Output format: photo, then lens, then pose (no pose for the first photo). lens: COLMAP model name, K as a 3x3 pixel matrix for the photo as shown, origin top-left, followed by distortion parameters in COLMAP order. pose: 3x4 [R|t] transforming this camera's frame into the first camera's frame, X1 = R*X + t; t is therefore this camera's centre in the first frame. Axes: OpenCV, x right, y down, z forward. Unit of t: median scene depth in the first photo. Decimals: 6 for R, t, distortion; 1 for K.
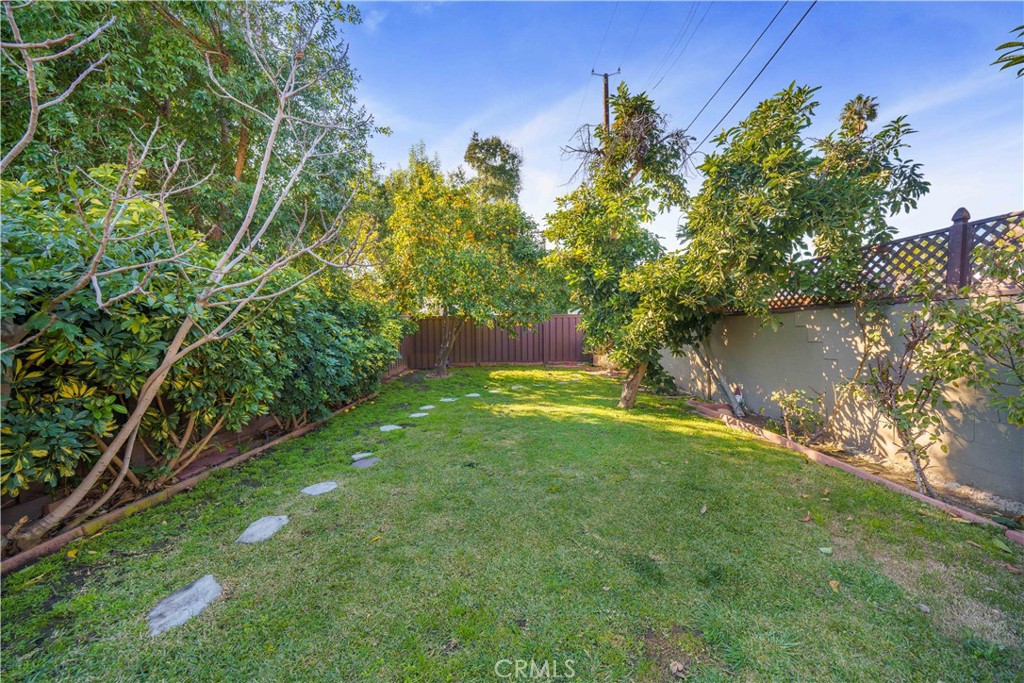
lens RADIAL K [[358.2, 0, 515.3], [0, 358.2, 340.2], [0, 0, 1]] dist [-0.021005, 0.002614]
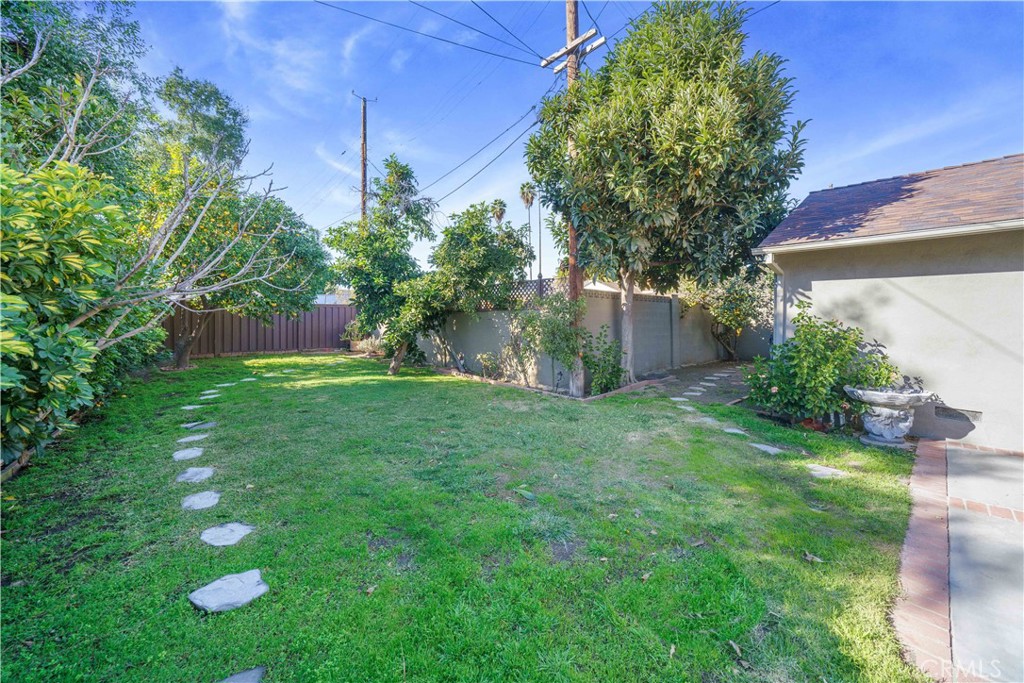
lens RADIAL K [[358.2, 0, 525.3], [0, 358.2, 317.9], [0, 0, 1]] dist [-0.021005, 0.002614]
pose [[0.745041, 0.010255, 0.666940, -0.266209], [0.008505, 0.999654, -0.024873, 0.002445], [-0.666964, 0.024204, 0.744697, -0.446188]]
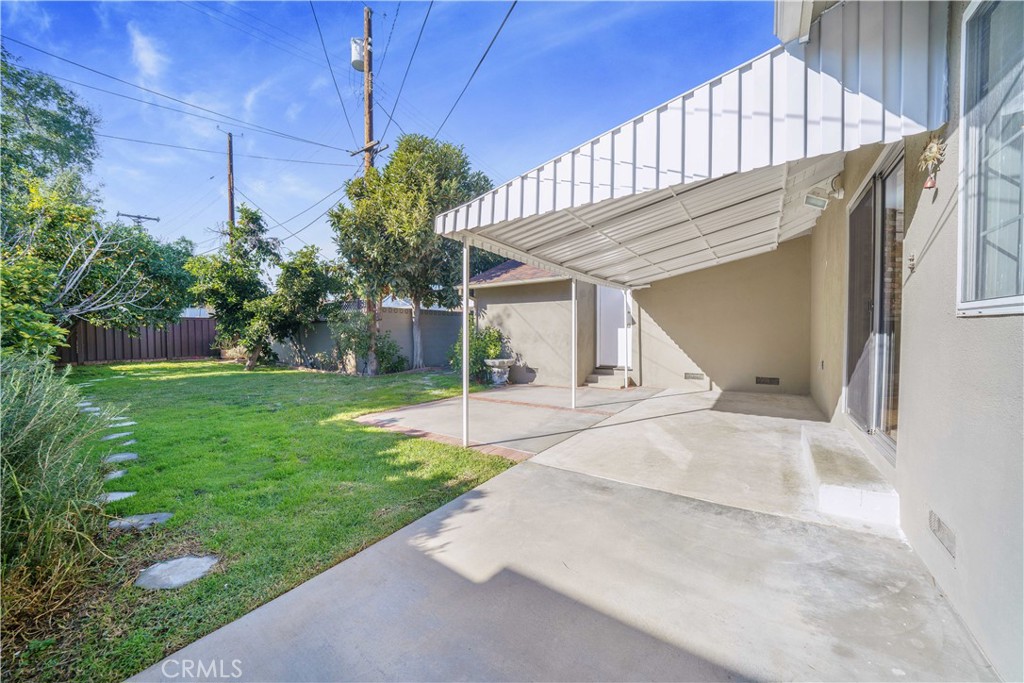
lens RADIAL K [[358.2, 0, 523.0], [0, 358.2, 339.4], [0, 0, 1]] dist [-0.021005, 0.002614]
pose [[0.586597, -0.014472, 0.809749, -0.372653], [0.021732, 0.999762, 0.002125, 0.053711], [-0.809587, 0.016351, 0.586772, -1.342527]]
